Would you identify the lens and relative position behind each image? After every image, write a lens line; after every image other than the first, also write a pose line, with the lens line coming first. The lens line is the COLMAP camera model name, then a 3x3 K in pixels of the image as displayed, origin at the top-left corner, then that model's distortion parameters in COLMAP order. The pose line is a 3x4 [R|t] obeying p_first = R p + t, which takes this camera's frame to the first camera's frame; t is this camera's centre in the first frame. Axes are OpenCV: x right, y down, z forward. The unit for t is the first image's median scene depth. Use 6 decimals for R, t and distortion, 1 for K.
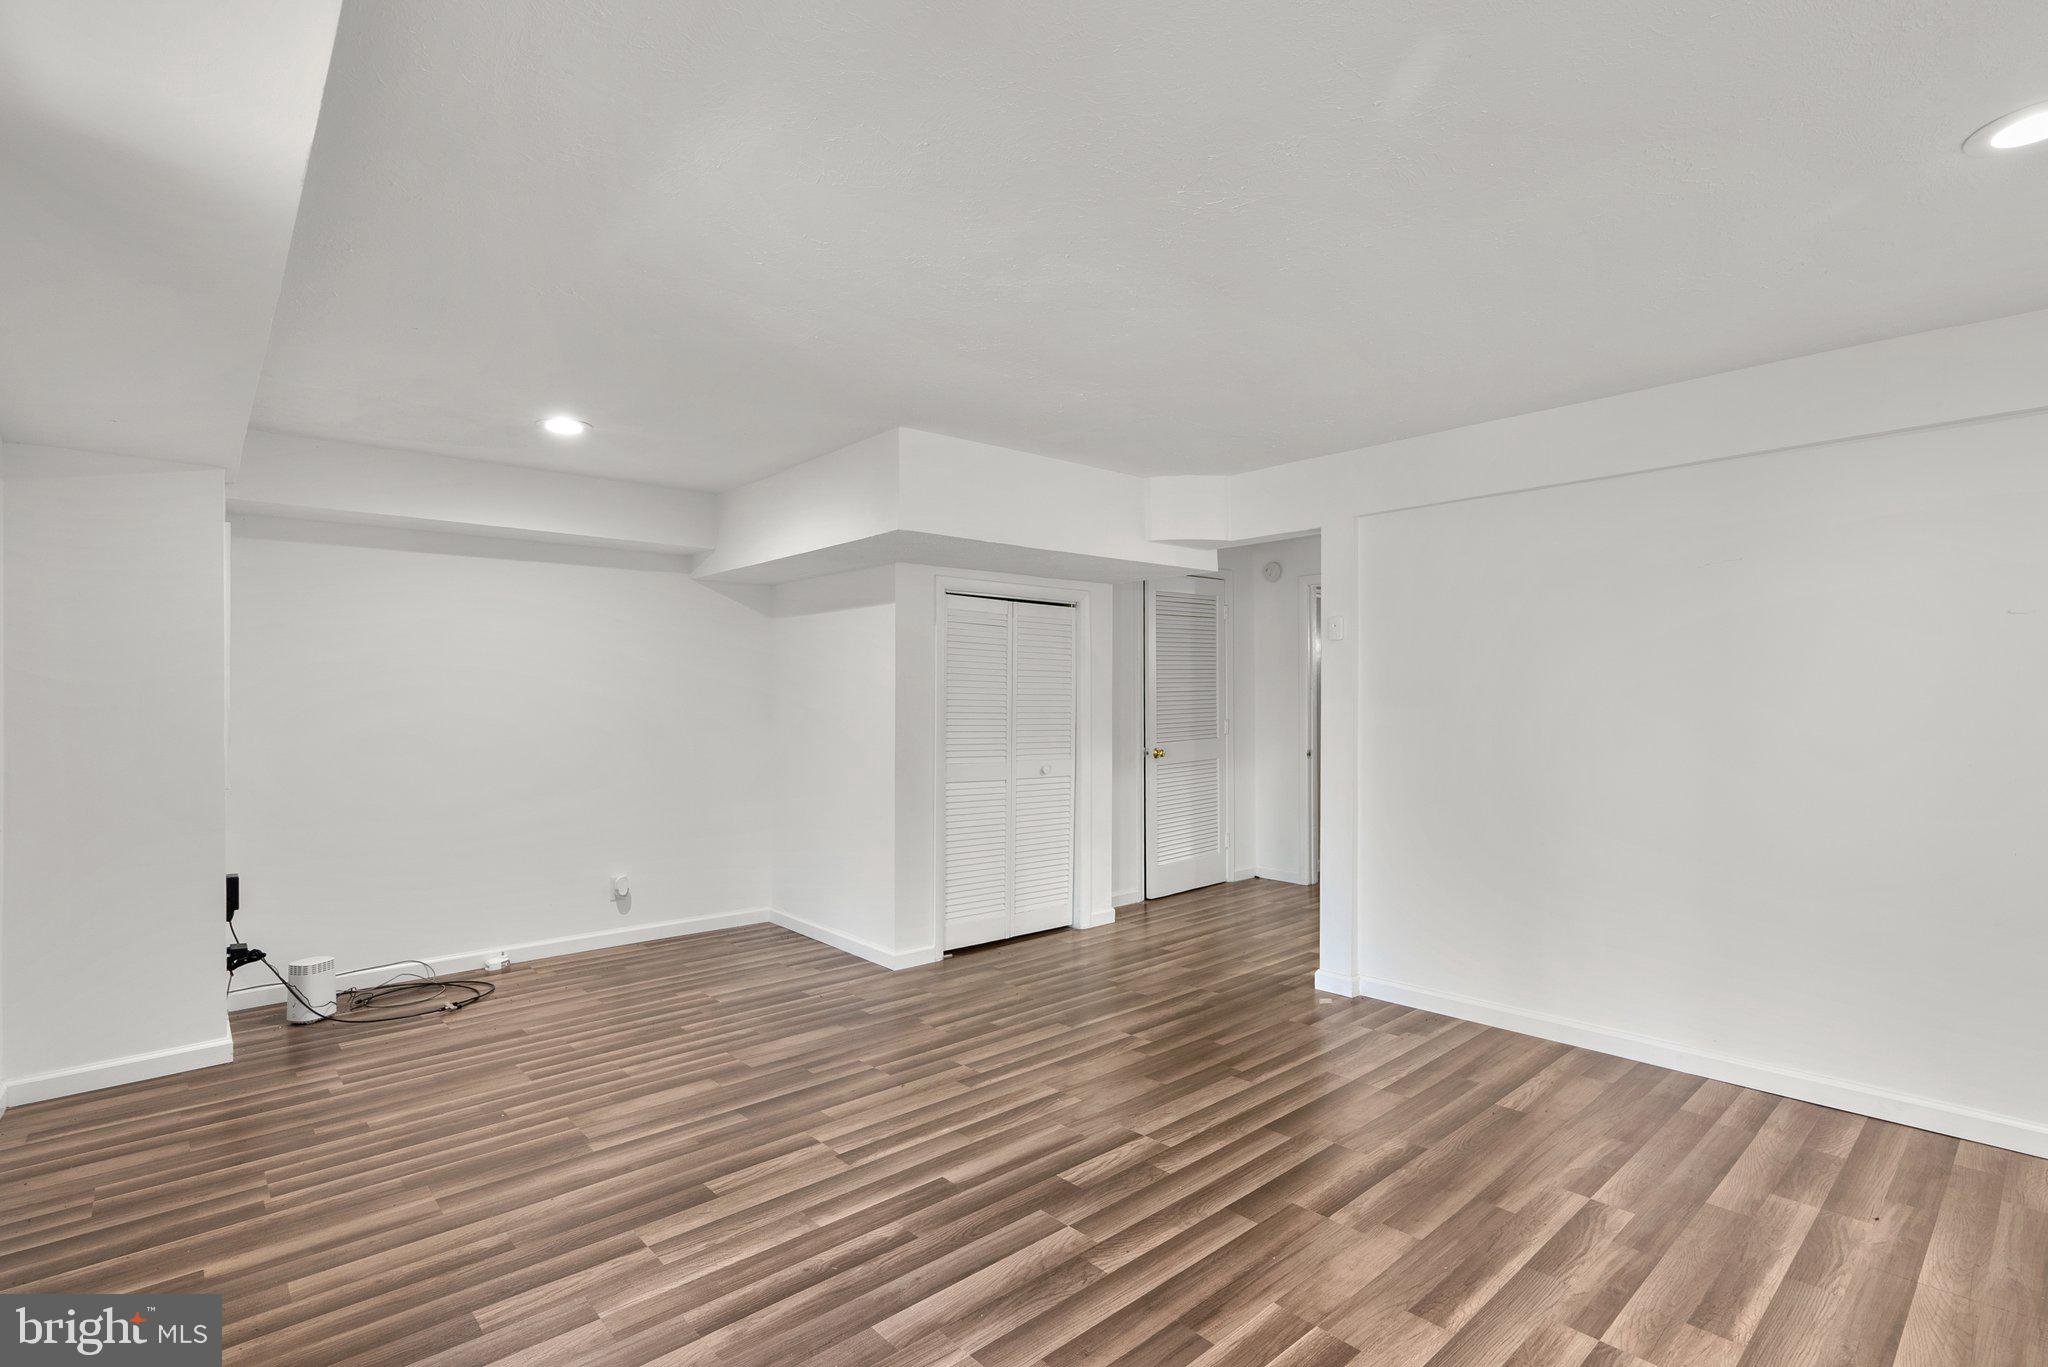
lens RADIAL K [[952.0, 0, 1021.3], [0, 952.0, 695.9], [0, 0, 1]] dist [-0.001746, 0.000824]
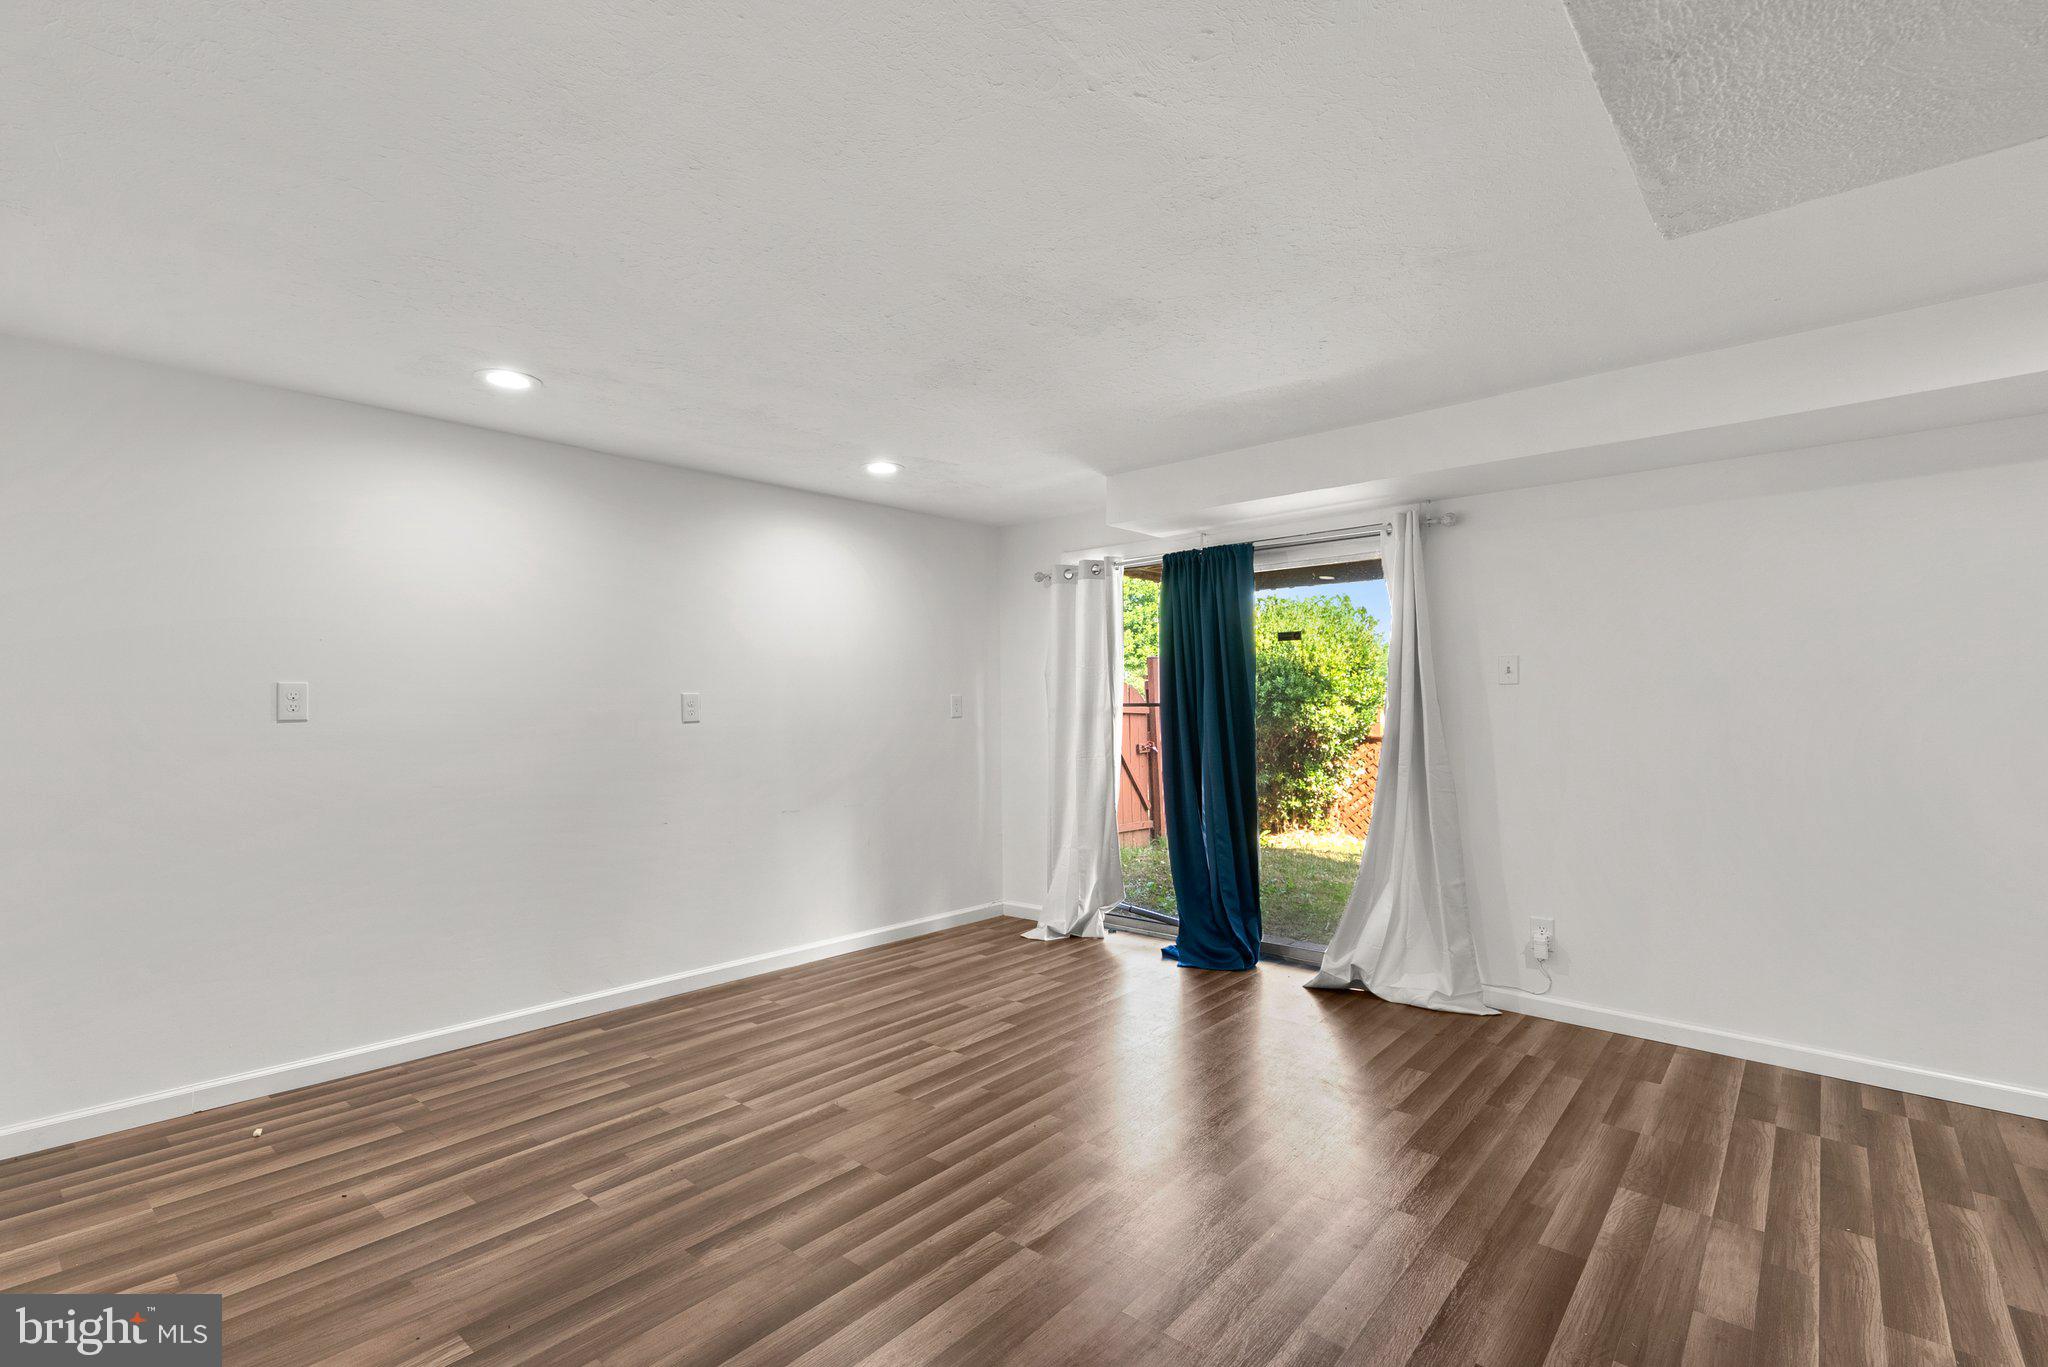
lens RADIAL K [[952.0, 0, 1021.3], [0, 952.0, 695.9], [0, 0, 1]] dist [-0.001746, 0.000824]
pose [[-0.990505, 0.009877, -0.137122, 0.272870], [0.011673, 0.999856, -0.012296, 0.011196], [0.136981, -0.013780, -0.990478, 2.060164]]
